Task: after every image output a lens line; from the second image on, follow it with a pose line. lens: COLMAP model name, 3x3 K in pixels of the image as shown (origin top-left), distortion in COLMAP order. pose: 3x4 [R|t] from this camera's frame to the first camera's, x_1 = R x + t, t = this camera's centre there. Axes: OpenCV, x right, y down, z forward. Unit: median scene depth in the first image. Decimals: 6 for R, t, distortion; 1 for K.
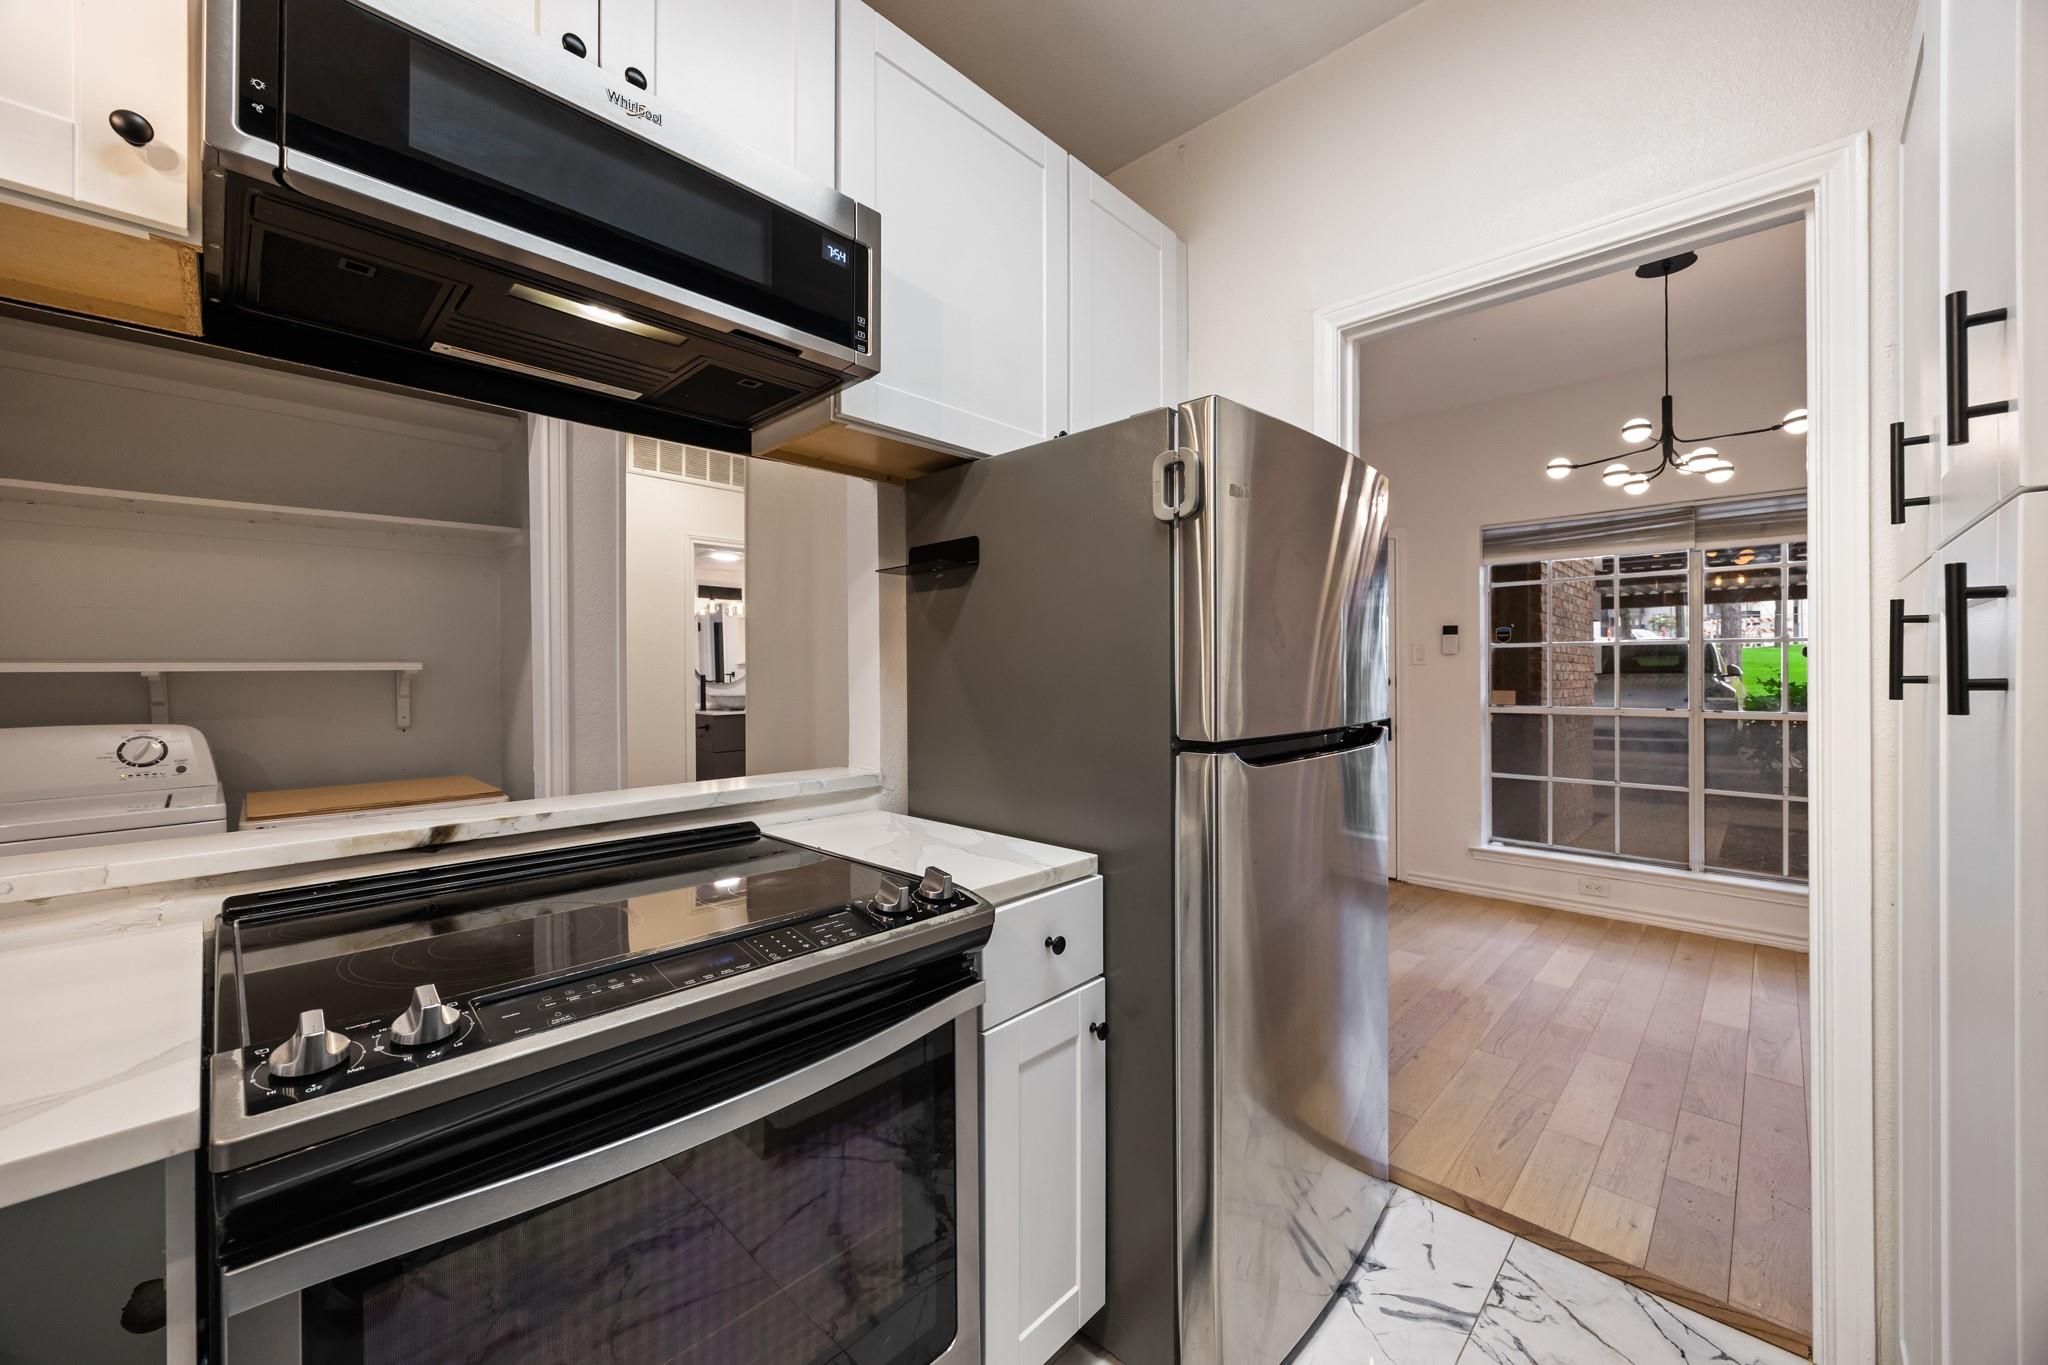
lens RADIAL K [[786.2, 0, 1023.7], [0, 786.2, 676.2], [0, 0, 1]] dist [-0.000354, 0.000268]
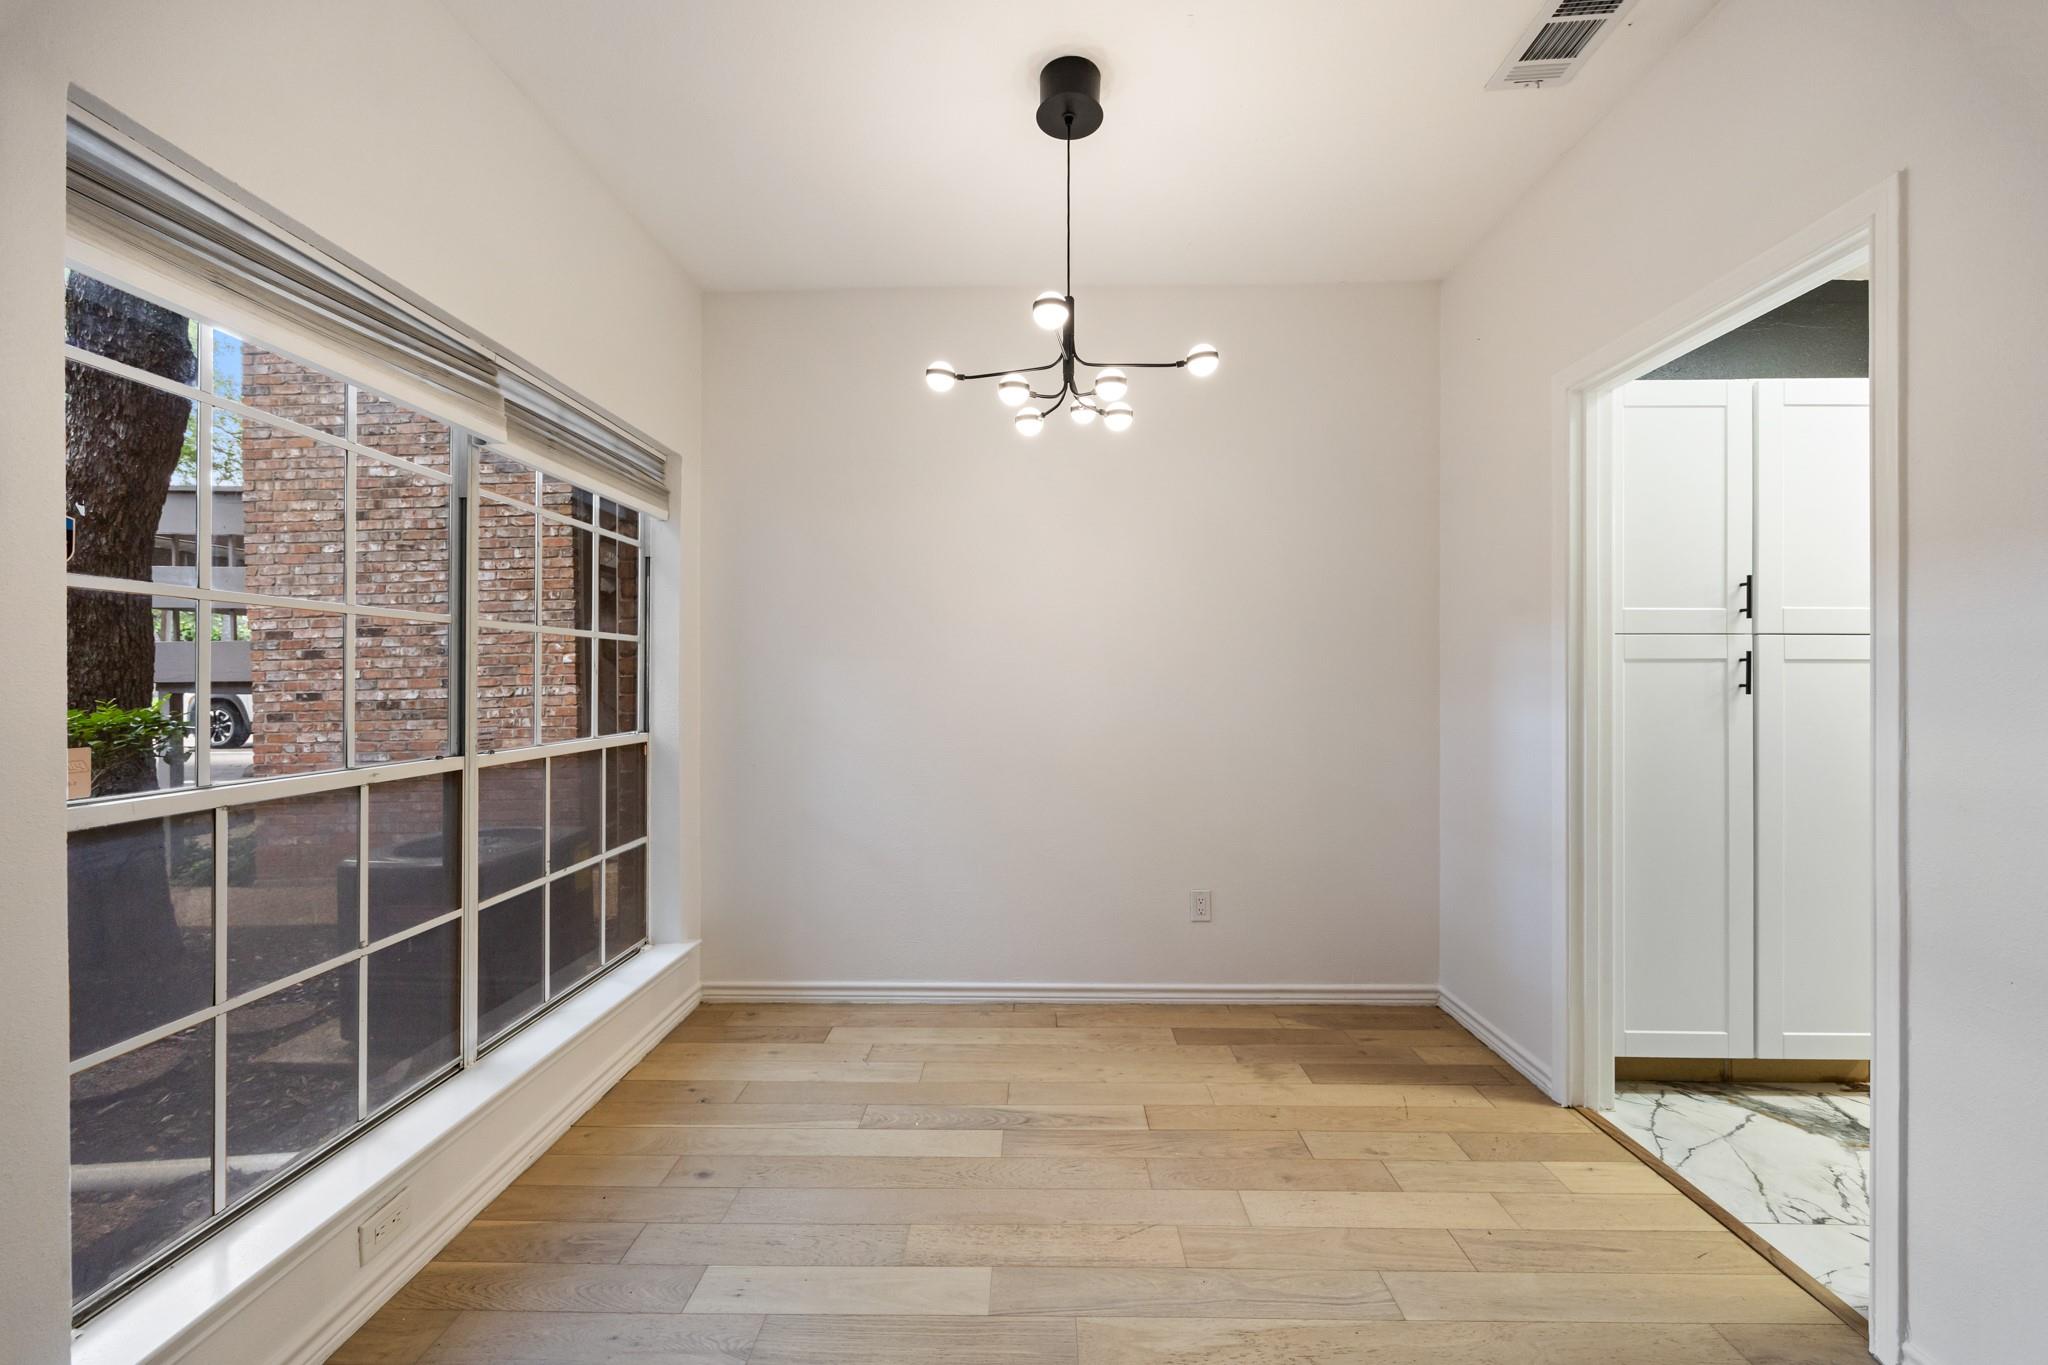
lens RADIAL K [[786.2, 0, 1023.7], [0, 786.2, 676.2], [0, 0, 1]] dist [-0.000354, 0.000268]
pose [[-0.681477, 0.008189, 0.731794, 0.413489], [0.003618, 0.999963, -0.007821, -0.003042], [-0.731830, -0.002682, -0.681481, 1.972384]]
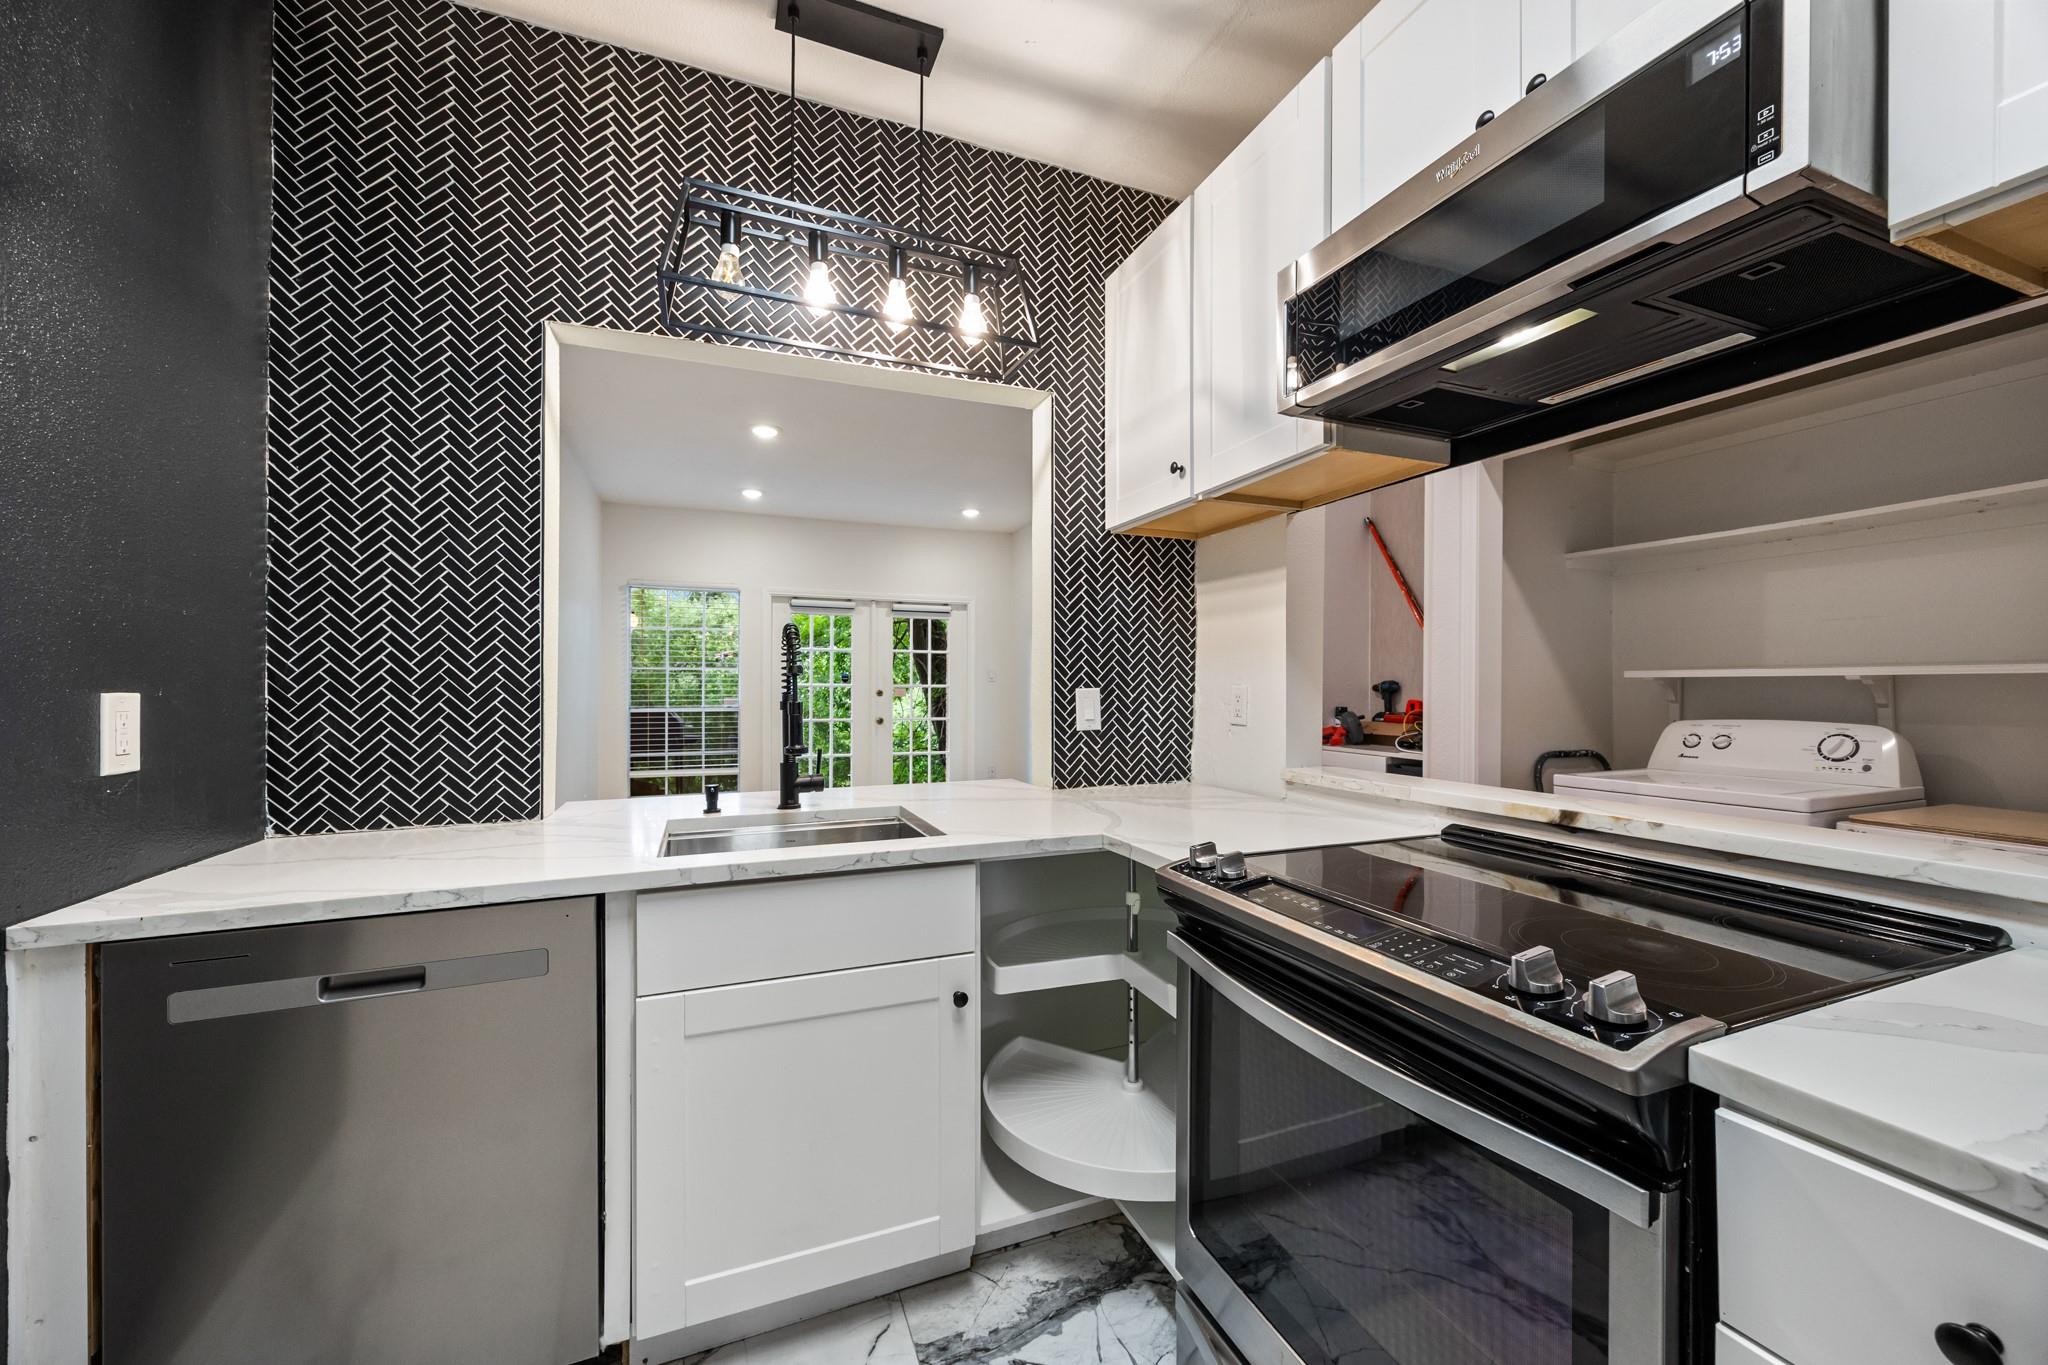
lens RADIAL K [[779.4, 0, 1036.7], [0, 779.4, 690.5], [0, 0, 1]] dist [-0.000613, 0.000110]
pose [[-0.399543, 0.014334, -0.916603, 0.372416], [0.000691, 0.999882, 0.015335, -0.002182], [0.916714, 0.005494, -0.399505, 0.446795]]
